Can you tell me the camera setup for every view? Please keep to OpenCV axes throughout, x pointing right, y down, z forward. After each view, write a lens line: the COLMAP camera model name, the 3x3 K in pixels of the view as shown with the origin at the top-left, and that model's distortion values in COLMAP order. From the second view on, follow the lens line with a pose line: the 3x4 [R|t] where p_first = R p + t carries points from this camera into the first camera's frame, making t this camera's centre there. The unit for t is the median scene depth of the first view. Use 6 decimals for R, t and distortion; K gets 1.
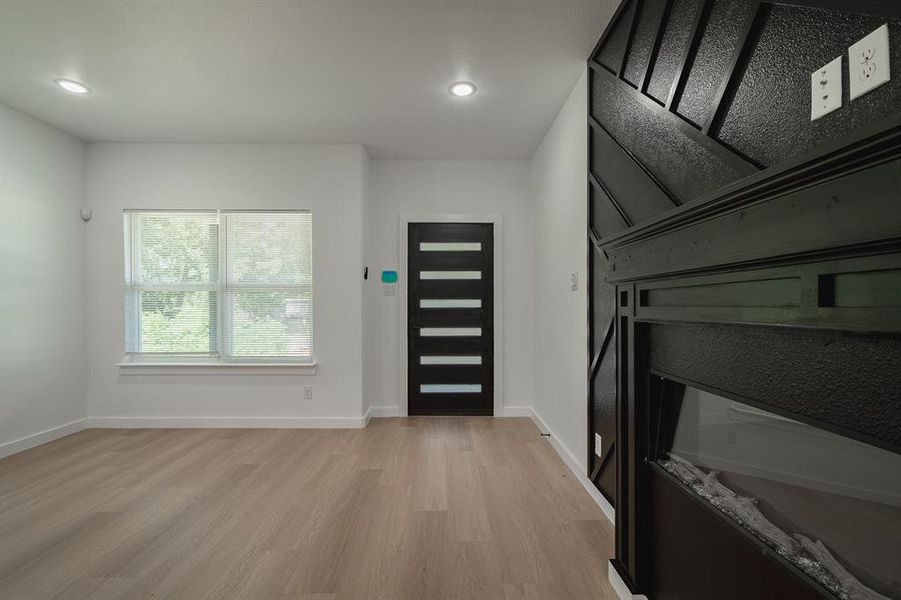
lens RADIAL K [[395.9, 0, 453.4], [0, 395.9, 306.8], [0, 0, 1]] dist [0.002430, -0.000030]
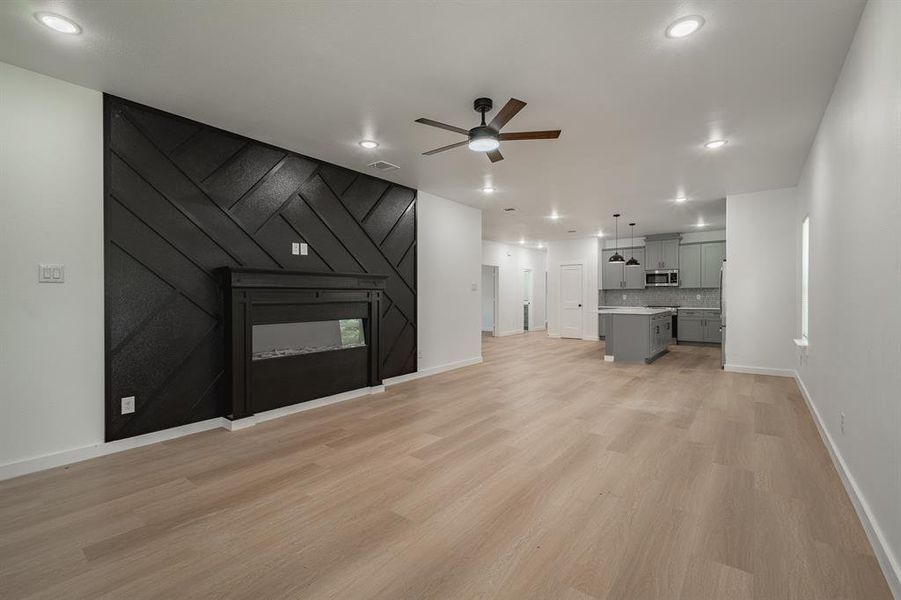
lens RADIAL K [[396.1, 0, 450.5], [0, 396.1, 300.0], [0, 0, 1]] dist [0.009924, -0.000023]
pose [[-0.784613, -0.002405, 0.619981, -0.733173], [0.002192, 0.999975, 0.006653, -0.000053], [-0.619981, 0.006579, -0.784589, 0.787328]]
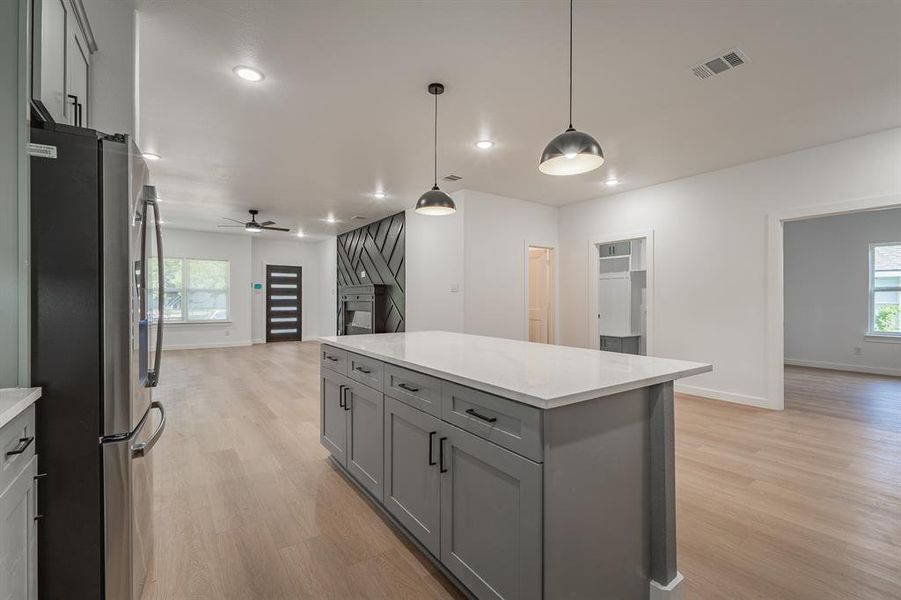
lens RADIAL K [[396.1, 0, 450.5], [0, 396.1, 300.0], [0, 0, 1]] dist [0.009924, -0.000023]
pose [[0.830289, -0.000639, 0.557333, -0.547510], [-0.001612, 0.999992, 0.003547, -0.002489], [-0.557331, -0.003844, 0.830282, -1.730837]]
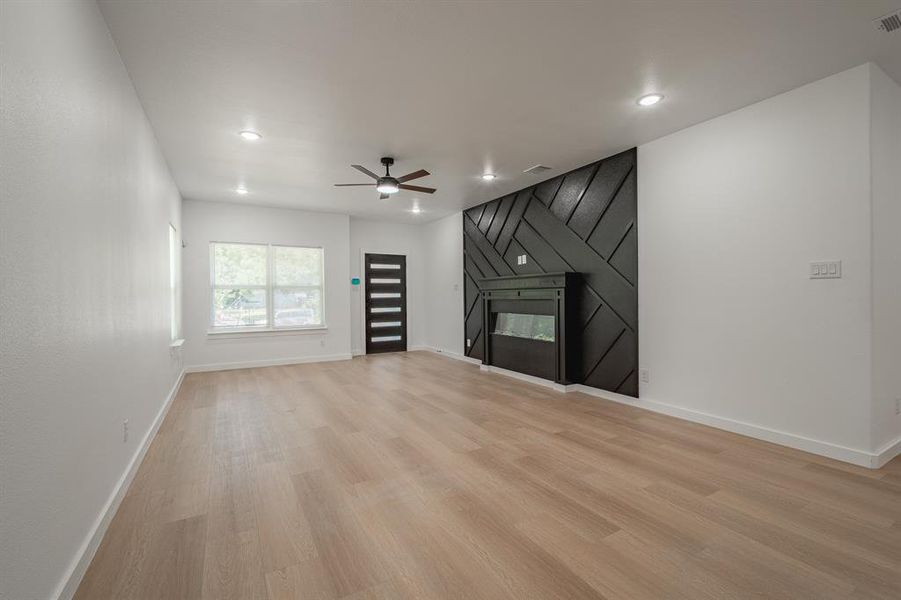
lens RADIAL K [[388.3, 0, 453.5], [0, 388.3, 301.7], [0, 0, 1]] dist [-0.002038, -0.000187]
pose [[0.874260, -0.015301, 0.485217, -0.661306], [0.009541, 0.999852, 0.014339, -0.001635], [-0.485365, -0.007907, 0.874276, -0.862984]]
